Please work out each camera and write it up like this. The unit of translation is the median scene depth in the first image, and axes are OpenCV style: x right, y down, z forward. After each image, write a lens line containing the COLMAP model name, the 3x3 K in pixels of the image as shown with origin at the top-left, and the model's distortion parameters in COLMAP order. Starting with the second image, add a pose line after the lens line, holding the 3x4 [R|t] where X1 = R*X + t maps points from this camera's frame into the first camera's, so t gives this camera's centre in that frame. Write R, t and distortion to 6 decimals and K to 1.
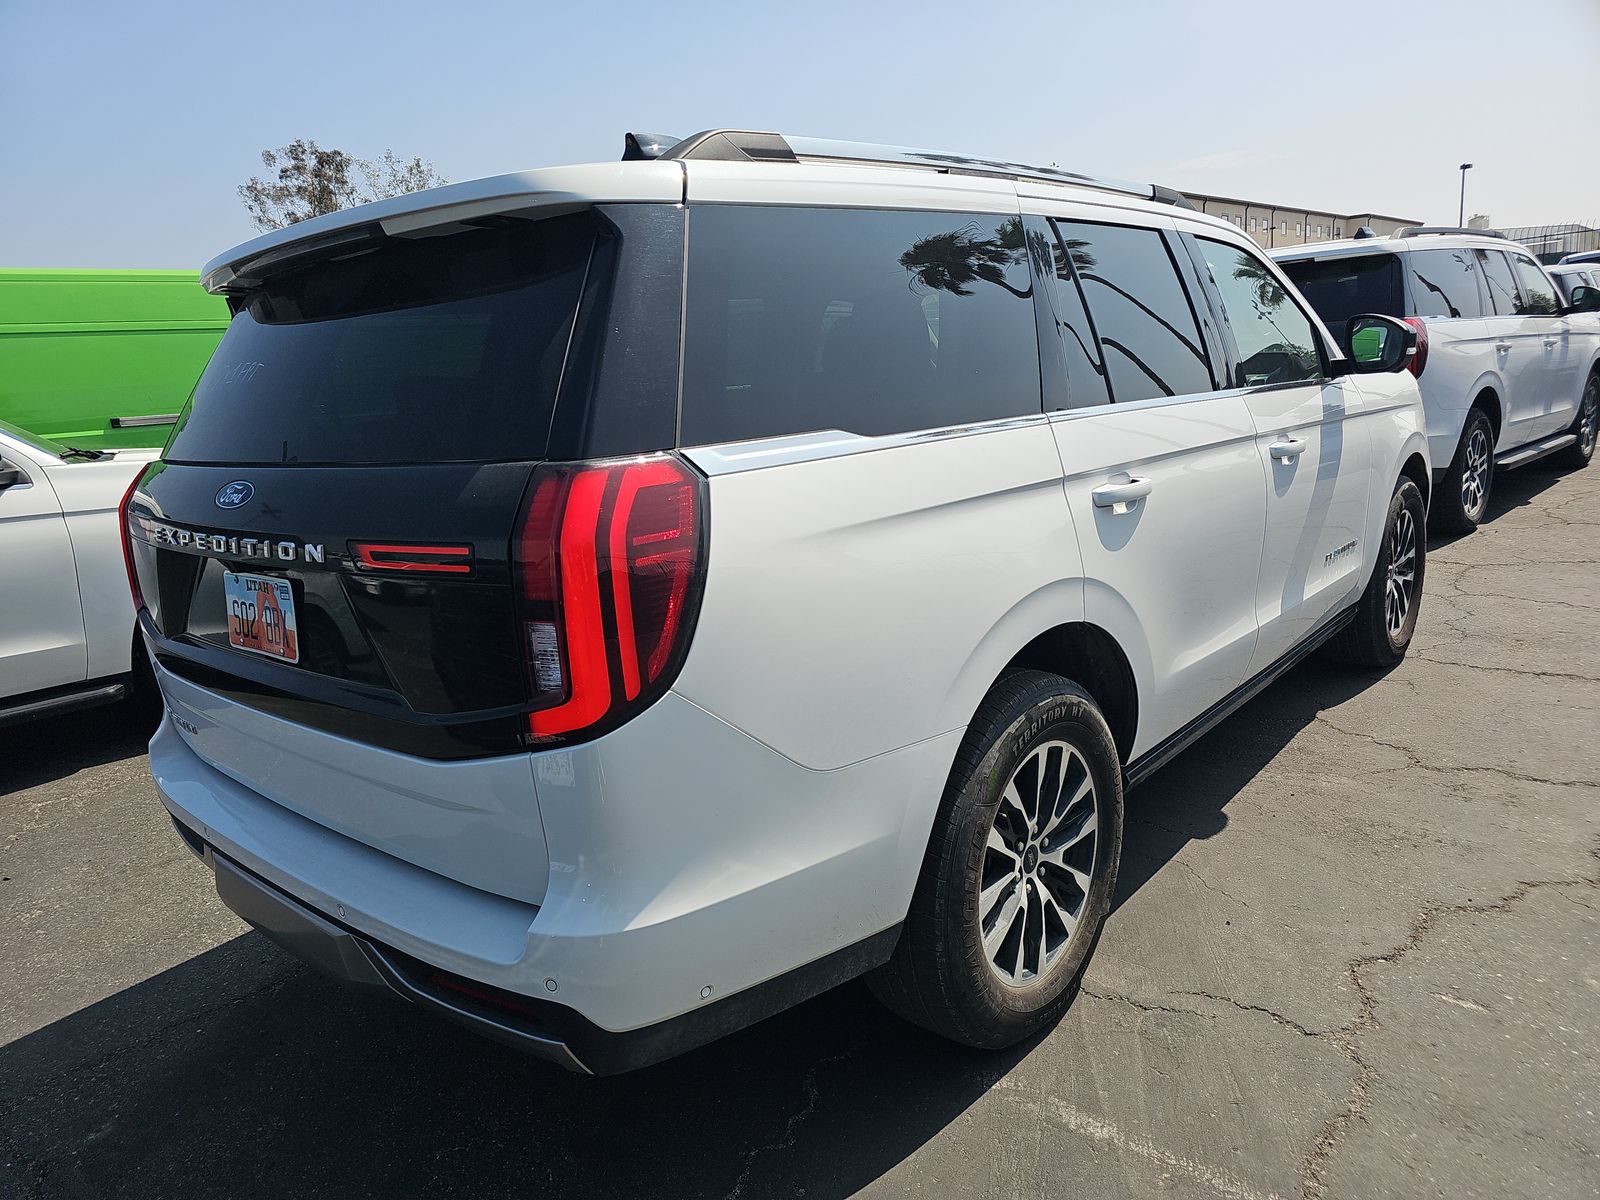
lens RADIAL K [[1239.3, 0, 800.0], [0, 1239.3, 600.0], [0, 0, 1]] dist [0.084328, 0.000885]
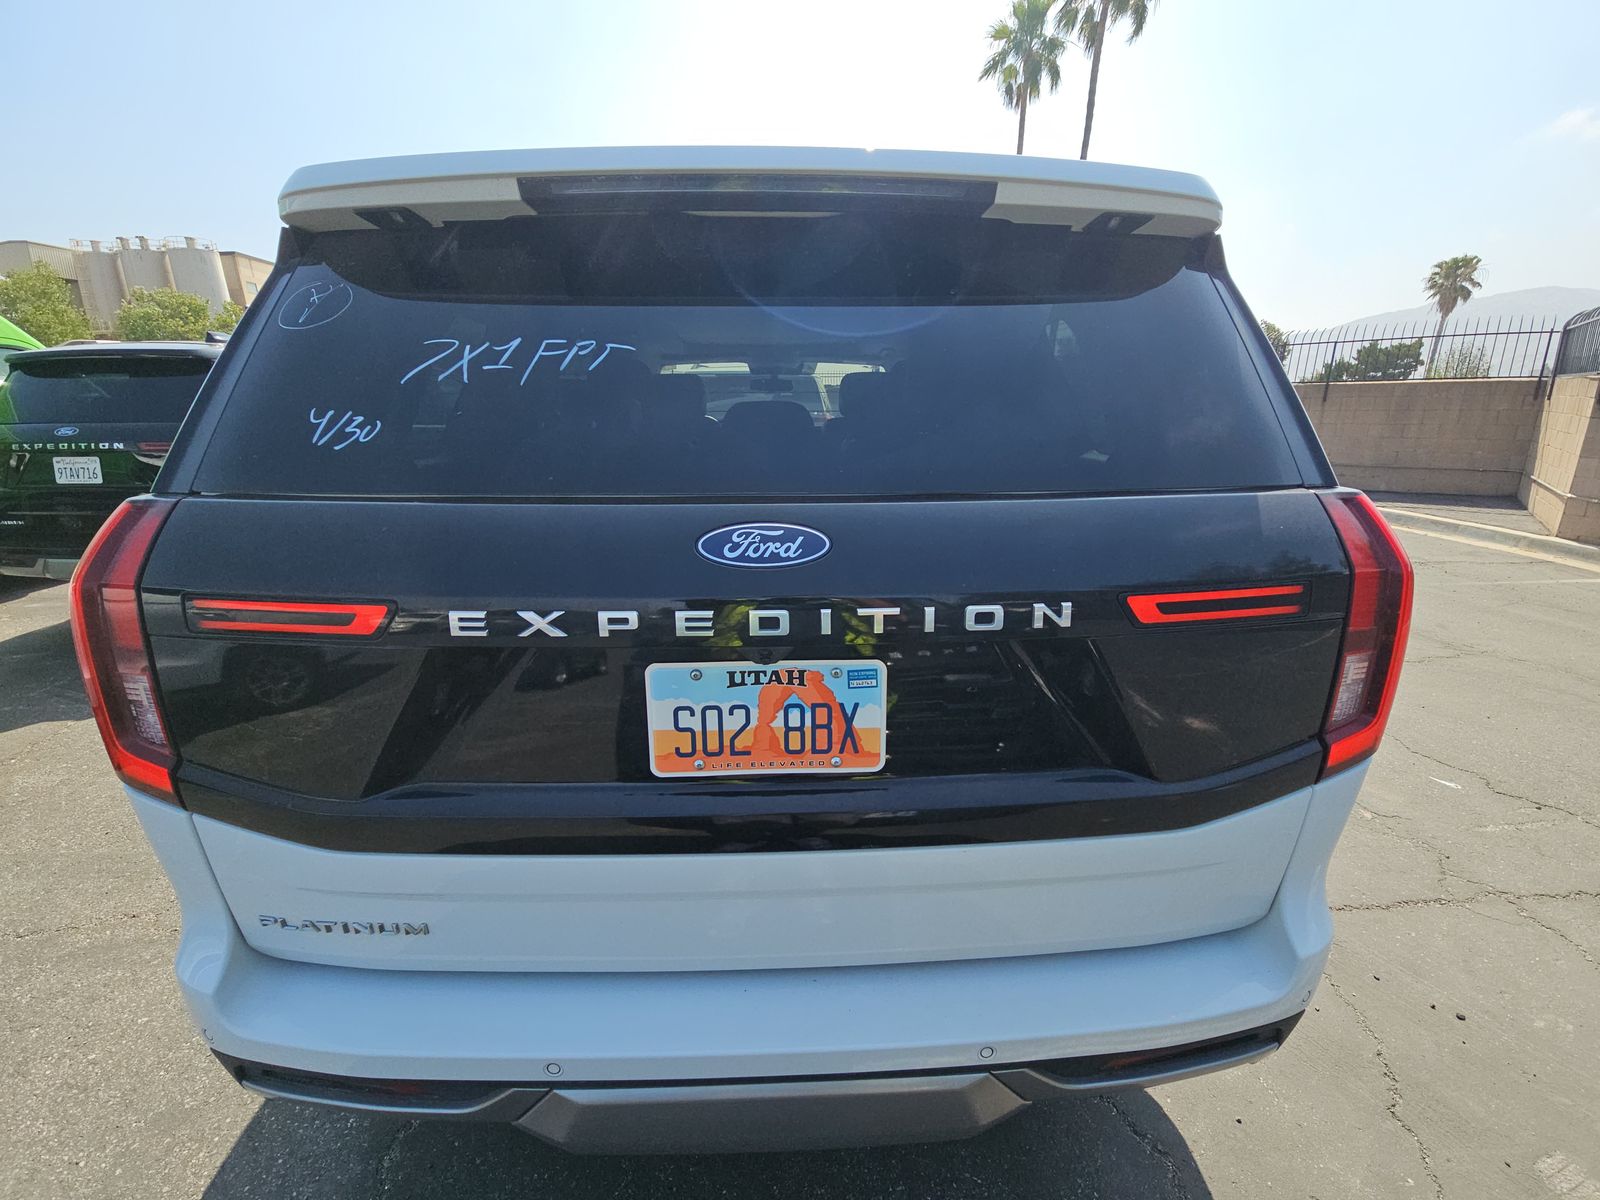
lens RADIAL K [[697.5, 0, 800.0], [0, 697.5, 600.0], [0, 0, 1]] dist [-0.000282, -0.000013]
pose [[0.658153, -0.109560, 0.744870, -0.722209], [0.087175, 0.993790, 0.069147, -0.080139], [-0.747820, 0.019424, 0.663617, 0.765848]]
